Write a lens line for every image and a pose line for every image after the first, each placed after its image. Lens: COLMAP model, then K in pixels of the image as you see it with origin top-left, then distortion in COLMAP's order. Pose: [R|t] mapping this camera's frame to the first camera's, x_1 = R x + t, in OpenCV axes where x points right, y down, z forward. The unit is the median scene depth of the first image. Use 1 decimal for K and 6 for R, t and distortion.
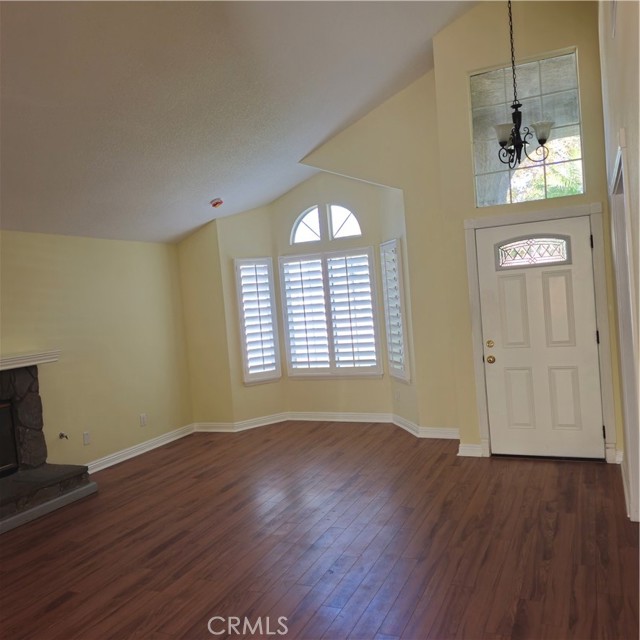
lens RADIAL K [[599.2, 0, 320.0], [0, 599.2, 320.0], [0, 0, 1]] dist [0.150978, -0.206456]
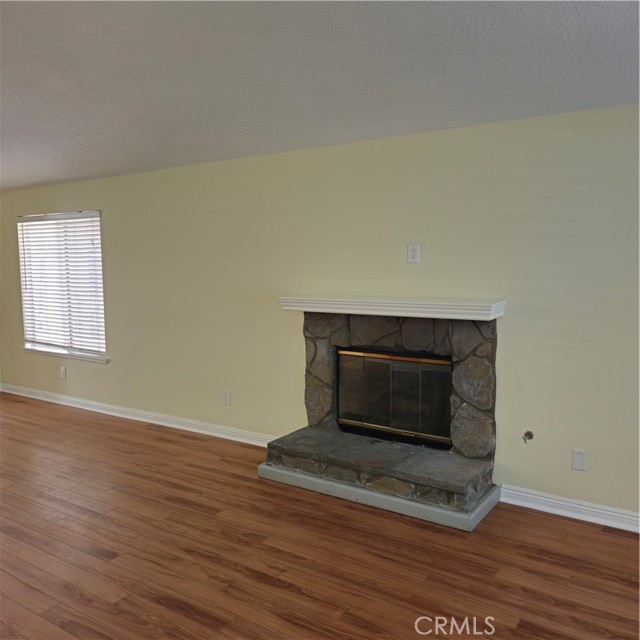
lens RADIAL K [[599.2, 0, 320.0], [0, 599.2, 320.0], [0, 0, 1]] dist [0.150978, -0.206456]
pose [[-0.192937, 0.178422, -0.964853, 0.244688], [-0.006332, 0.983082, 0.183059, -0.052911], [0.981191, 0.041428, -0.188543, 0.983212]]
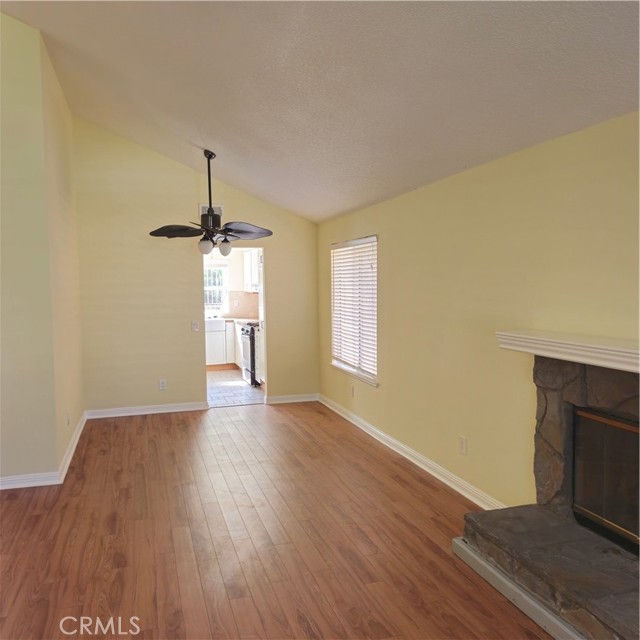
lens RADIAL K [[599.2, 0, 320.0], [0, 599.2, 320.0], [0, 0, 1]] dist [0.150978, -0.206456]
pose [[-0.760916, 0.124719, -0.636751, 0.013608], [0.047668, 0.989446, 0.136836, -0.044612], [0.647097, 0.073768, -0.758831, 1.152653]]
